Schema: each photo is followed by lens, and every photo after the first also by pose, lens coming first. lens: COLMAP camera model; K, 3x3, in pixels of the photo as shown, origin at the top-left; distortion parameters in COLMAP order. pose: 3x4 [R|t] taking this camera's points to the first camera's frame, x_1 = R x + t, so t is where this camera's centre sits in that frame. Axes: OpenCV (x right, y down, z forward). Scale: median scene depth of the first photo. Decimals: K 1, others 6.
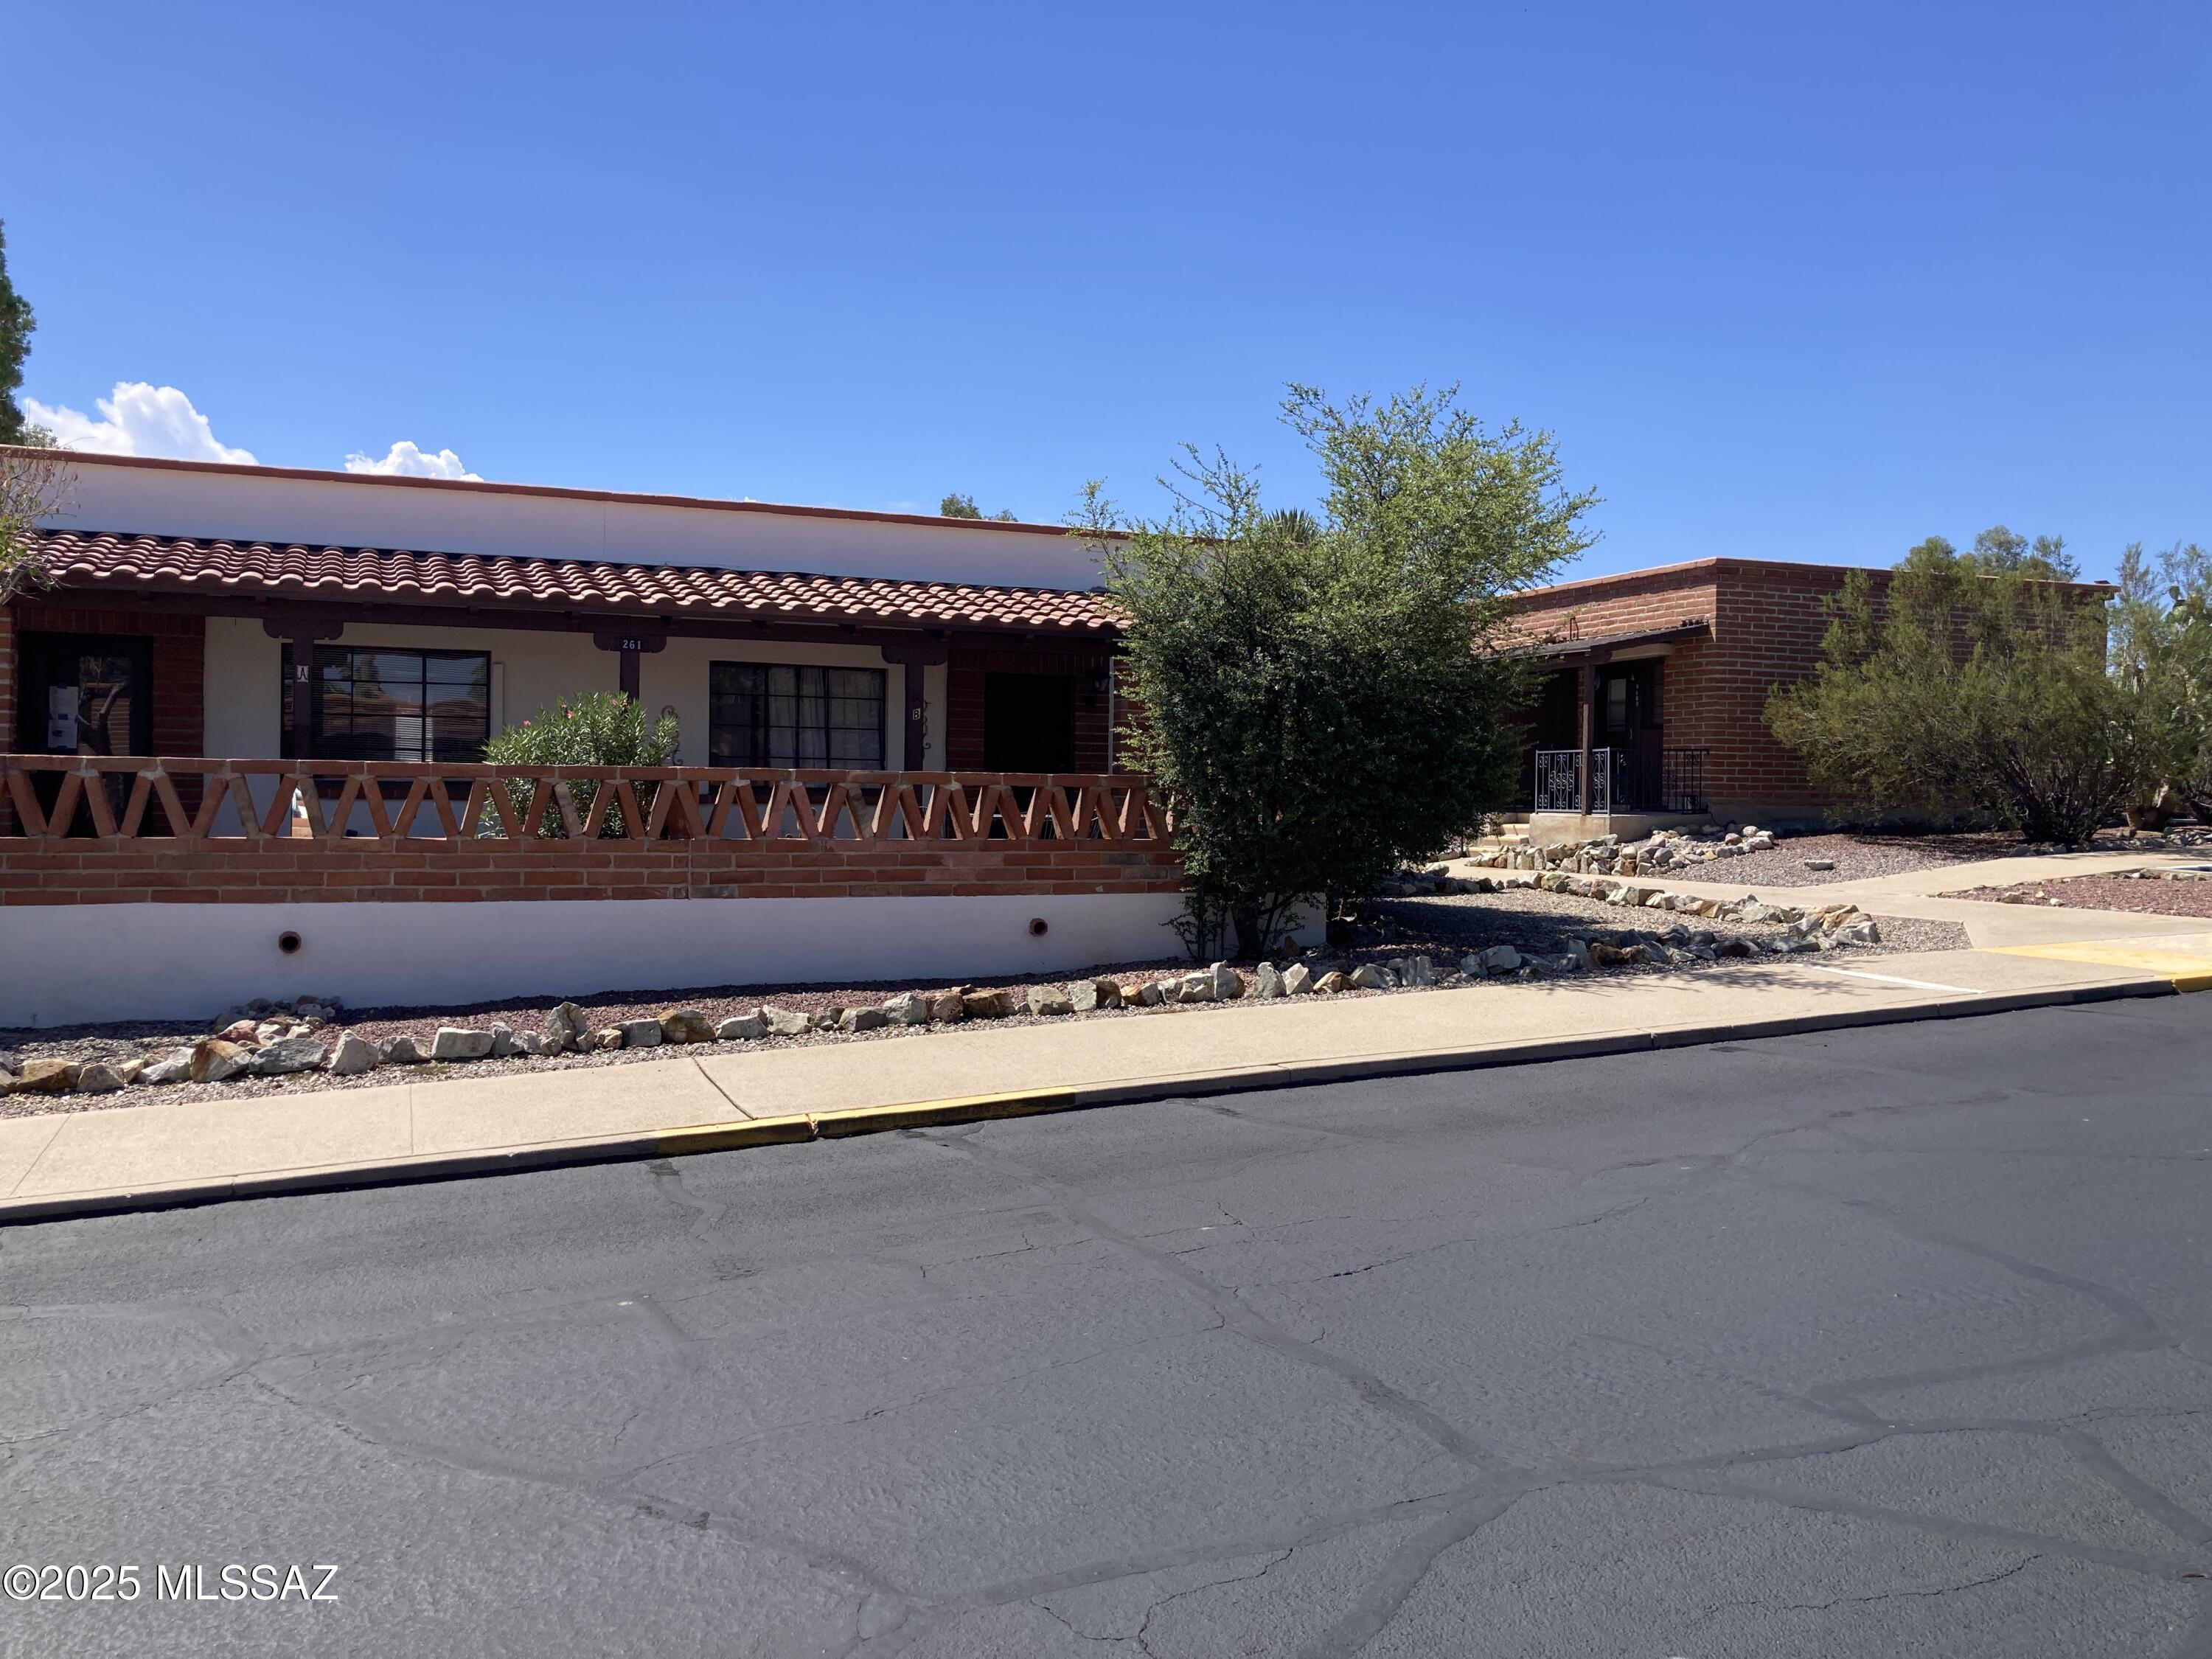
lens RADIAL K [[1841.2, 0, 1100.7], [0, 1841.2, 817.8], [0, 0, 1]] dist [0.020237, -0.013476]
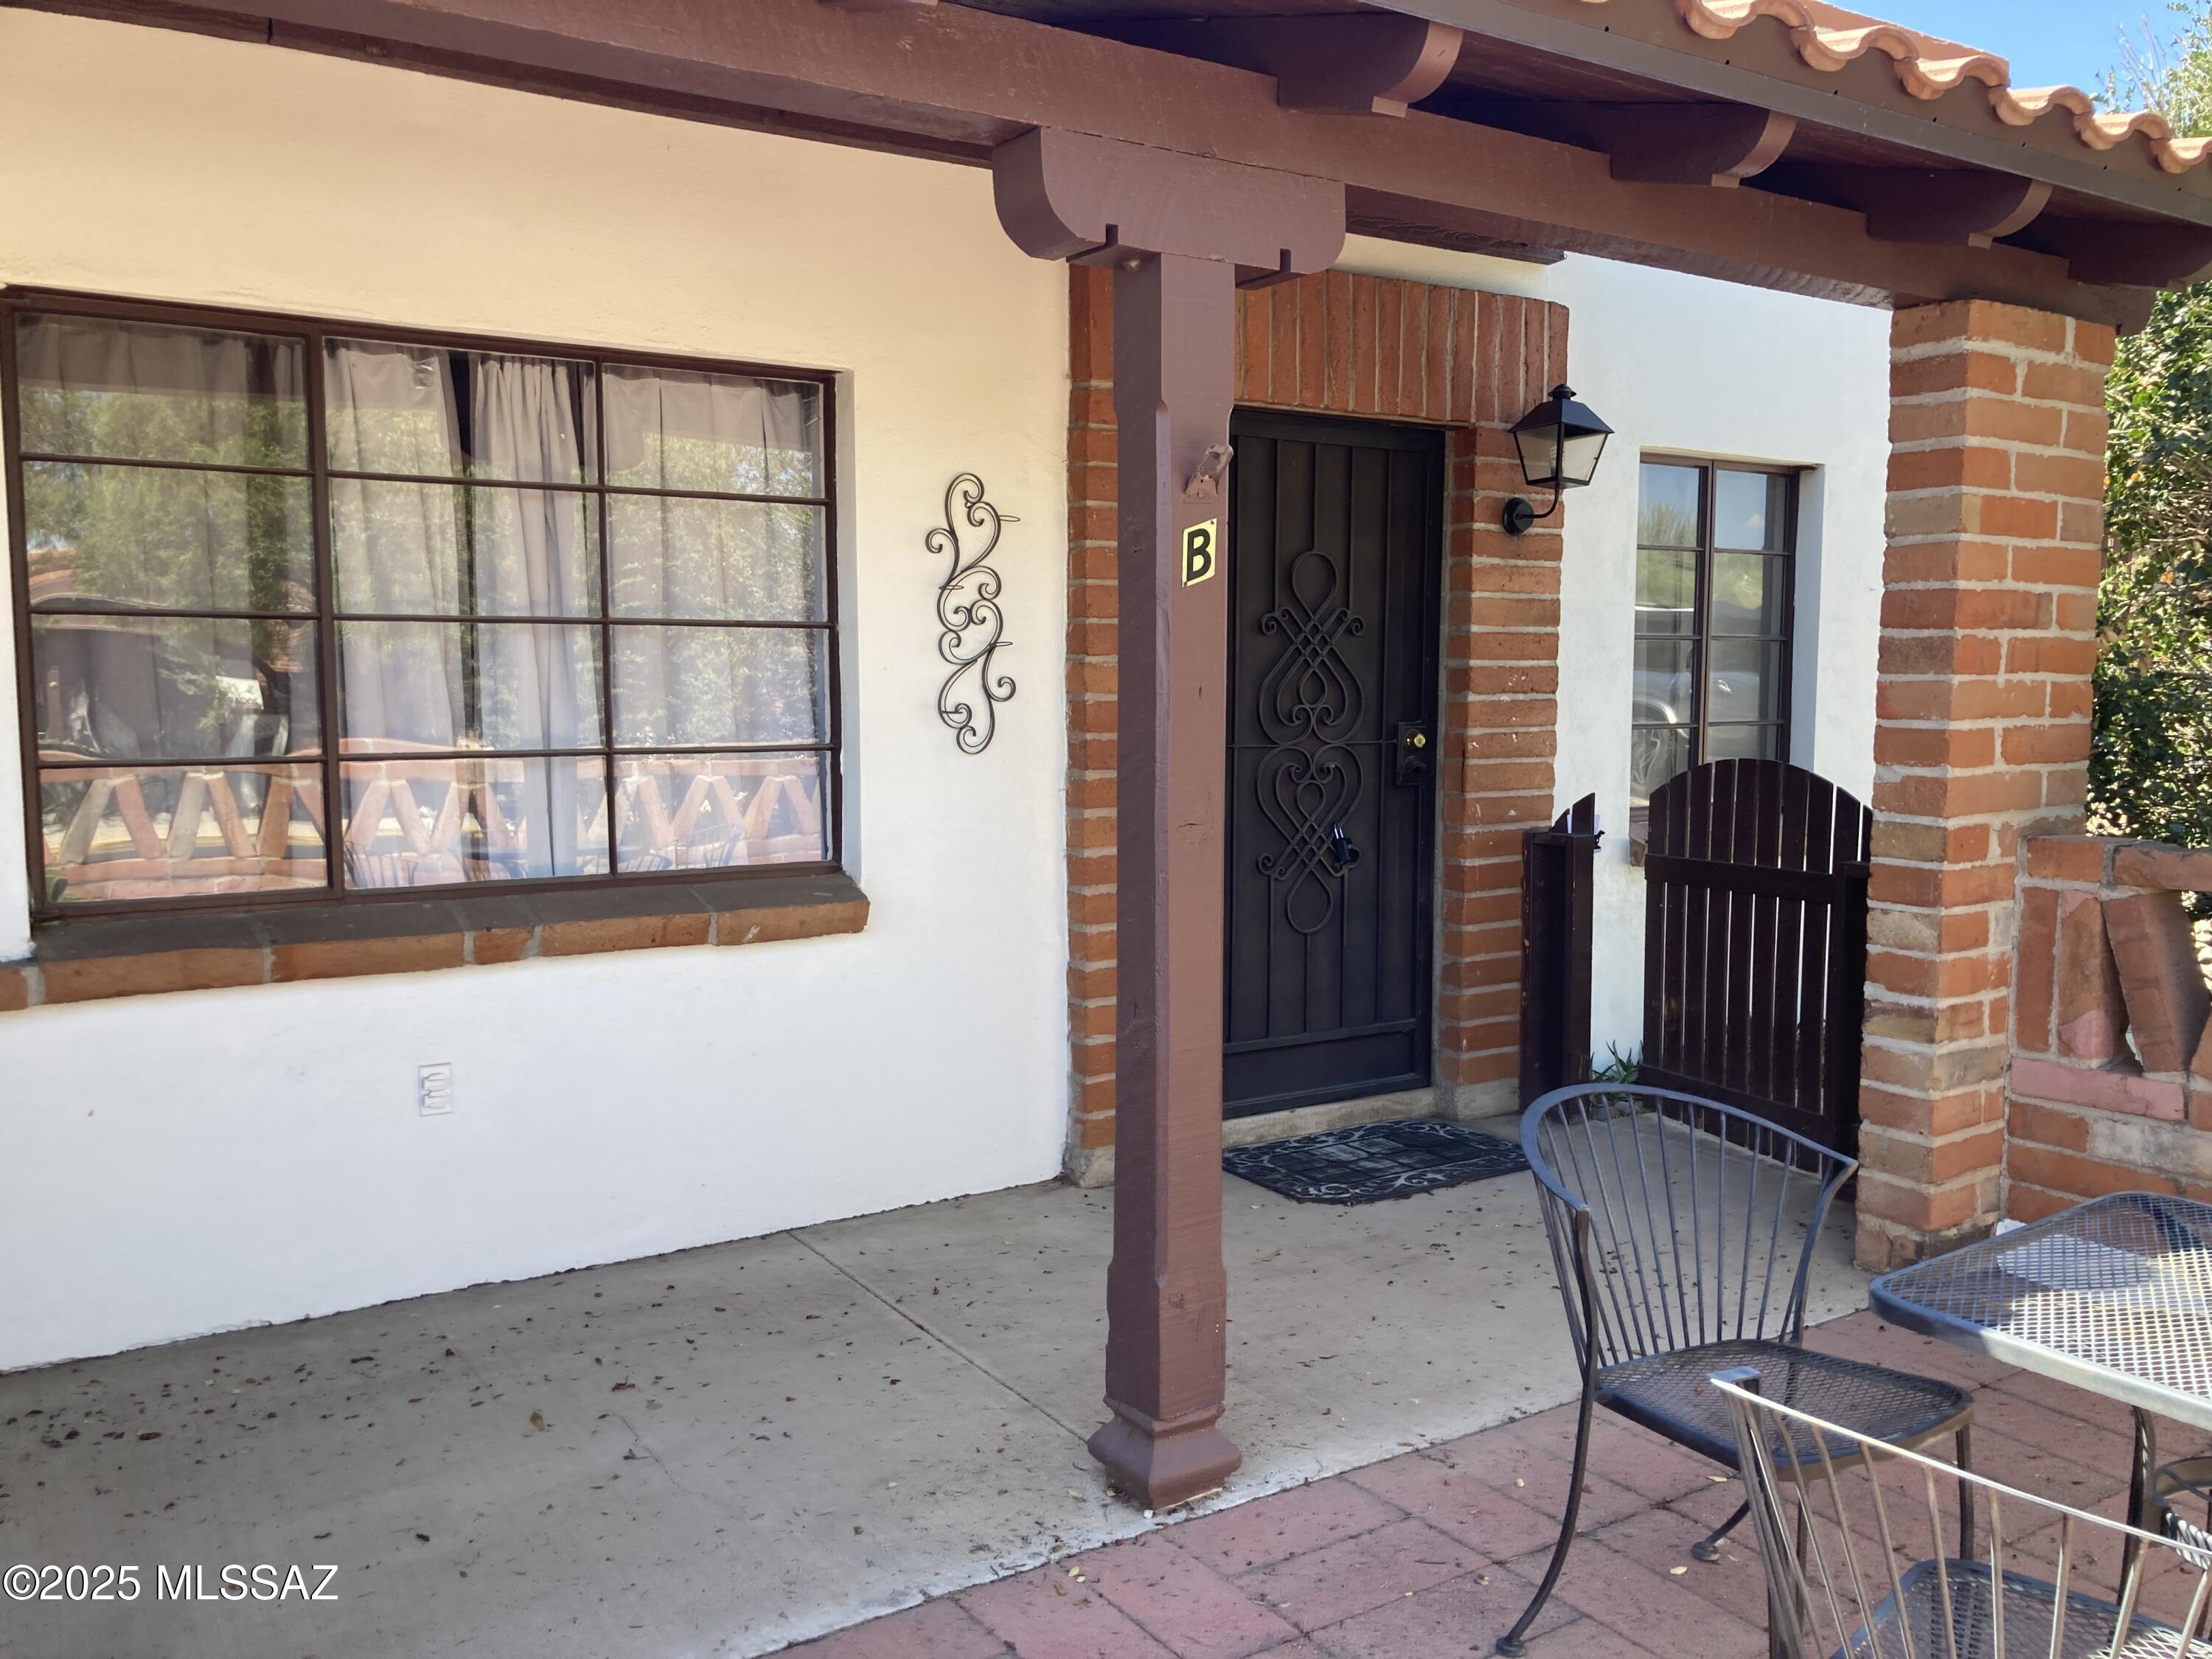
lens RADIAL K [[1841.2, 0, 1108.1], [0, 1841.2, 829.8], [0, 0, 1]] dist [0.020237, -0.013476]
pose [[0.980559, -0.027455, 0.194292, -0.191794], [0.011437, 0.996477, 0.083089, -0.059736], [-0.195889, -0.079251, 0.977418, 1.100847]]
